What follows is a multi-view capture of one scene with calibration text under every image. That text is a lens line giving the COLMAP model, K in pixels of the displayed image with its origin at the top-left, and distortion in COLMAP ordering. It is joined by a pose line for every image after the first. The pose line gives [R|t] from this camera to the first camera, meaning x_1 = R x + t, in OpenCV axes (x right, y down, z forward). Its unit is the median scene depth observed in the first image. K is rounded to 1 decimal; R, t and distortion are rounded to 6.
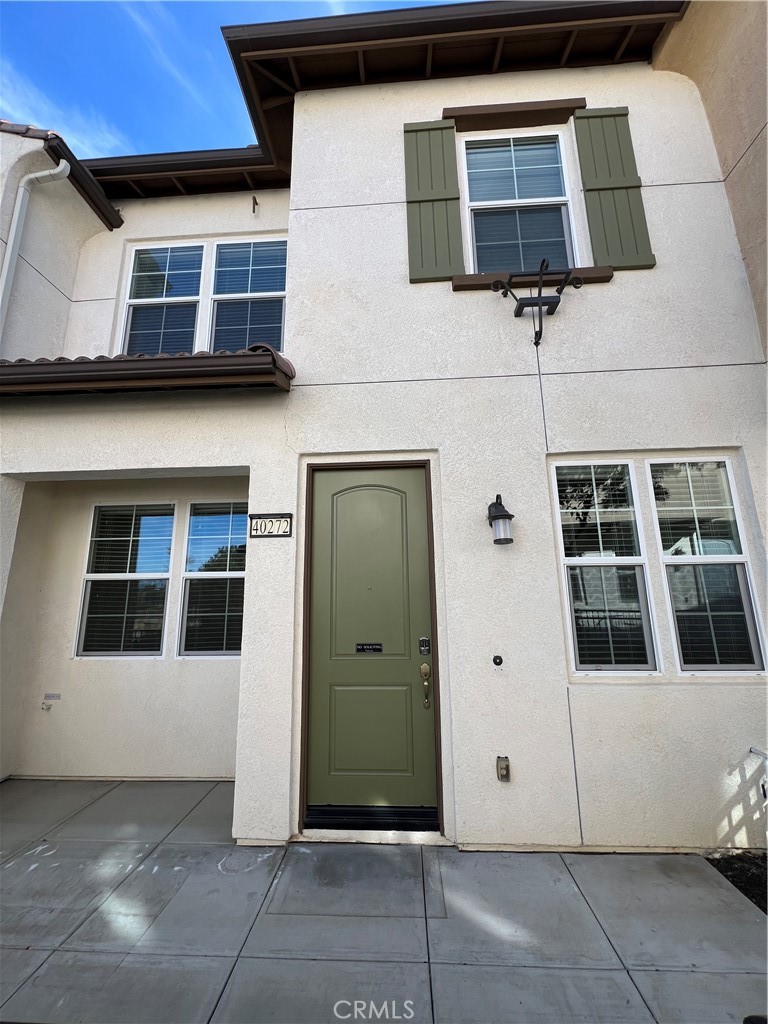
lens RADIAL K [[403.2, 0, 384.0], [0, 403.2, 512.0], [0, 0, 1]] dist [0.001776, 0.000122]
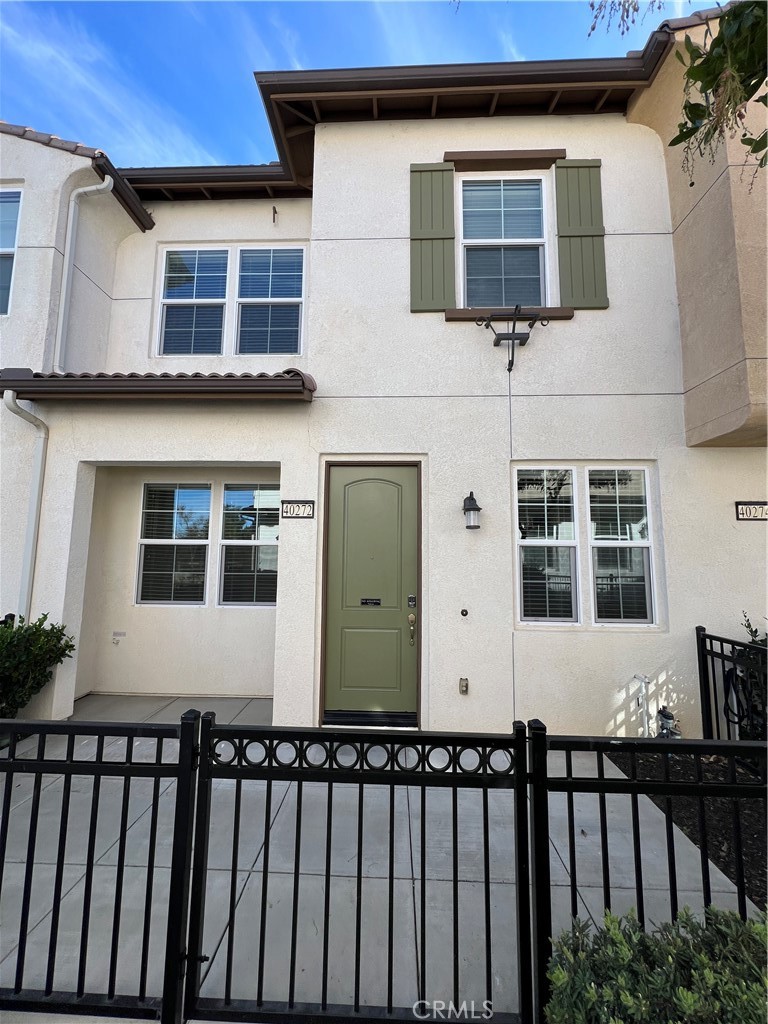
lens RADIAL K [[403.2, 0, 384.0], [0, 403.2, 512.0], [0, 0, 1]] dist [0.001776, 0.000122]
pose [[0.999425, 0.027054, 0.020452, -0.025082], [-0.028910, 0.994897, 0.096670, -0.081618], [-0.017733, -0.097206, 0.995106, -0.272118]]
